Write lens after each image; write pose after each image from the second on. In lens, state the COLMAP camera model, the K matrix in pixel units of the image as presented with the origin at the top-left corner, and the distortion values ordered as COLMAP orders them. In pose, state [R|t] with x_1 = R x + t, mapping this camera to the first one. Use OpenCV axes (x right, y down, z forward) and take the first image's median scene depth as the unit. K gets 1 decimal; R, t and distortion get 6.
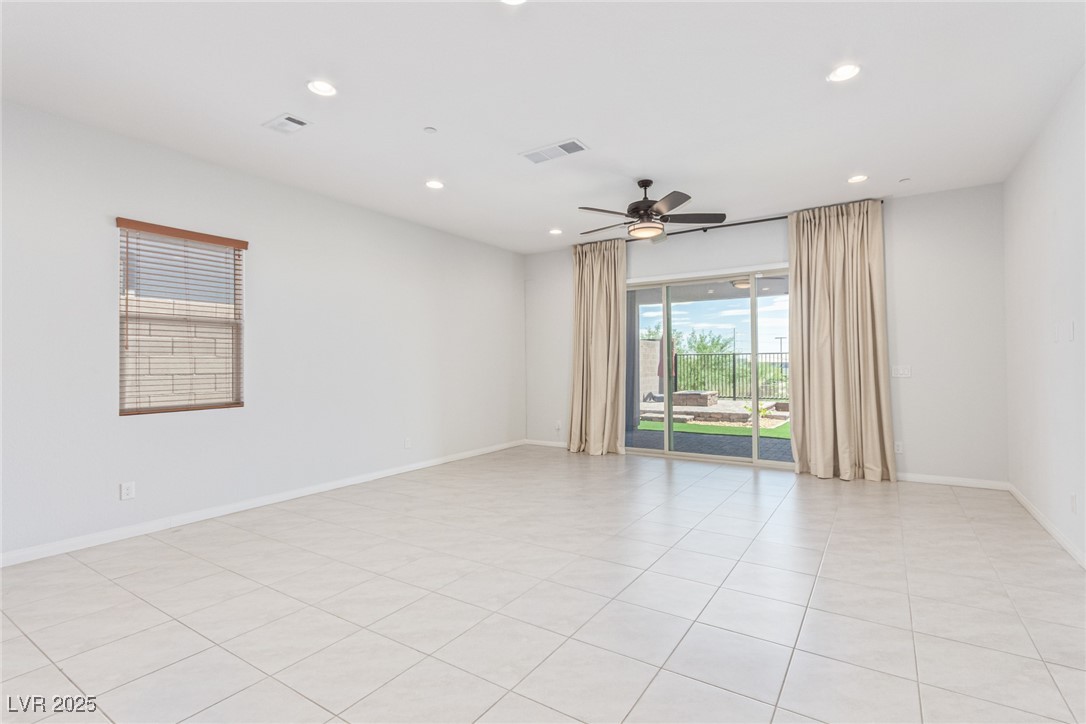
lens RADIAL K [[505.0, 0, 560.8], [0, 505.0, 359.4], [0, 0, 1]] dist [-0.000469, 0.000626]
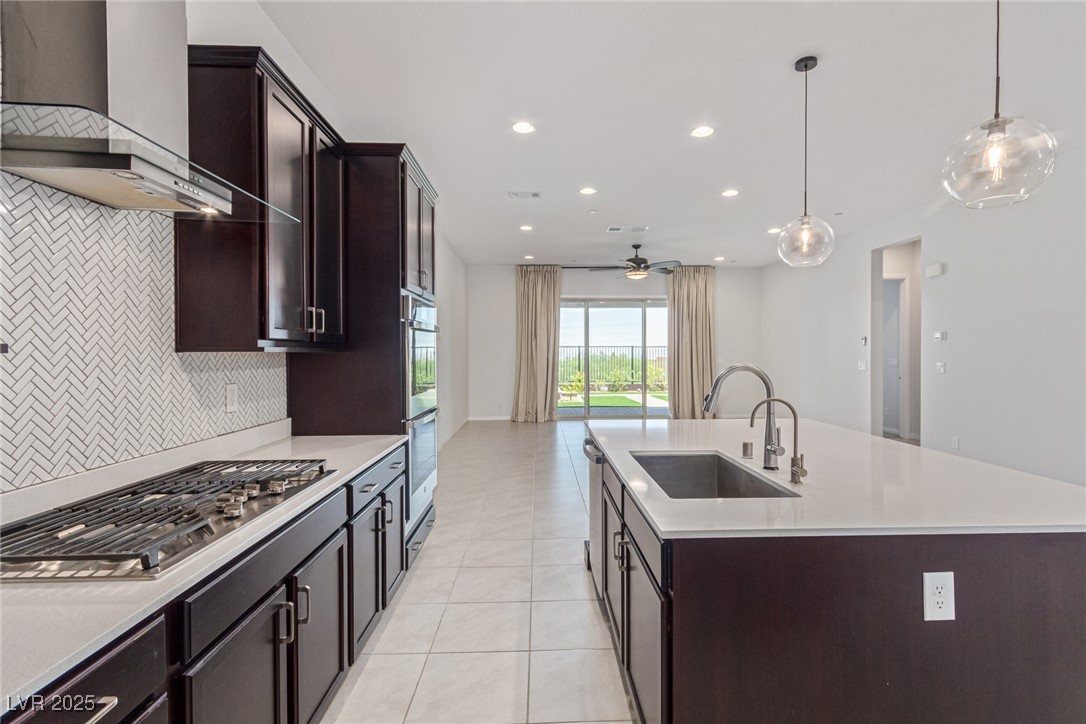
lens RADIAL K [[505.0, 0, 551.6], [0, 505.0, 358.2], [0, 0, 1]] dist [-0.000469, 0.000626]
pose [[0.830402, 0.000022, 0.557165, -0.747093], [-0.010523, 0.999822, 0.015645, -0.005676], [-0.557065, -0.018855, 0.830255, -0.166900]]
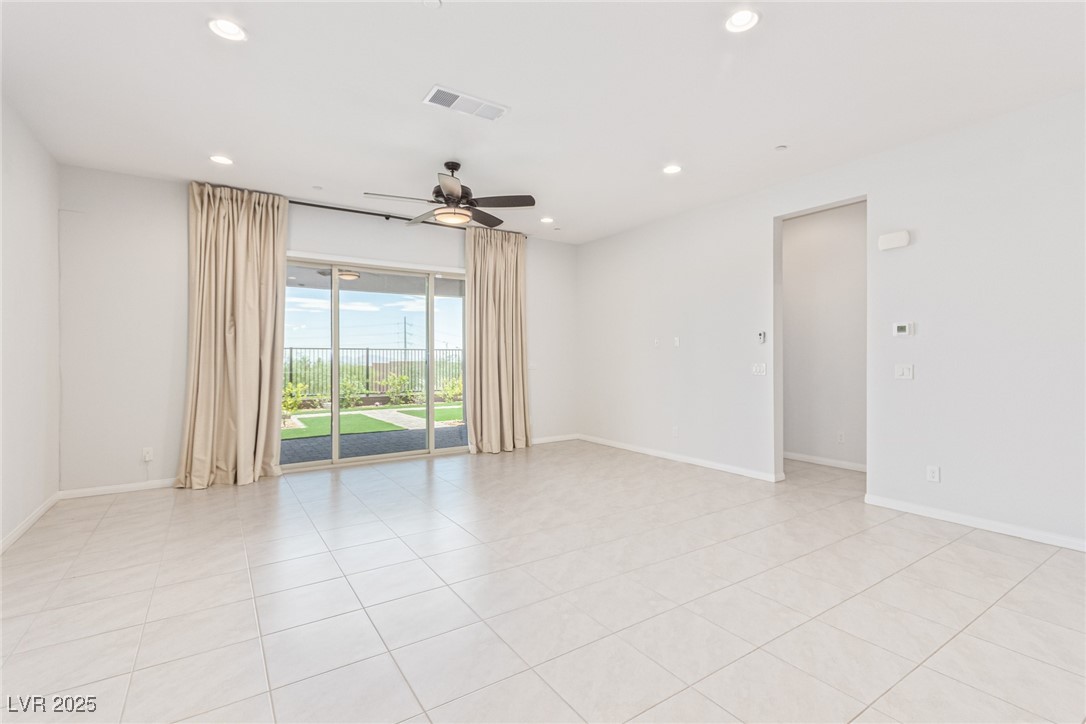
lens RADIAL K [[505.0, 0, 559.8], [0, 505.0, 358.2], [0, 0, 1]] dist [-0.000469, 0.000626]
pose [[0.394608, 0.005658, 0.918832, -0.468262], [-0.010047, 0.999948, -0.001842, 0.005968], [-0.918795, -0.008505, 0.394644, 0.338123]]
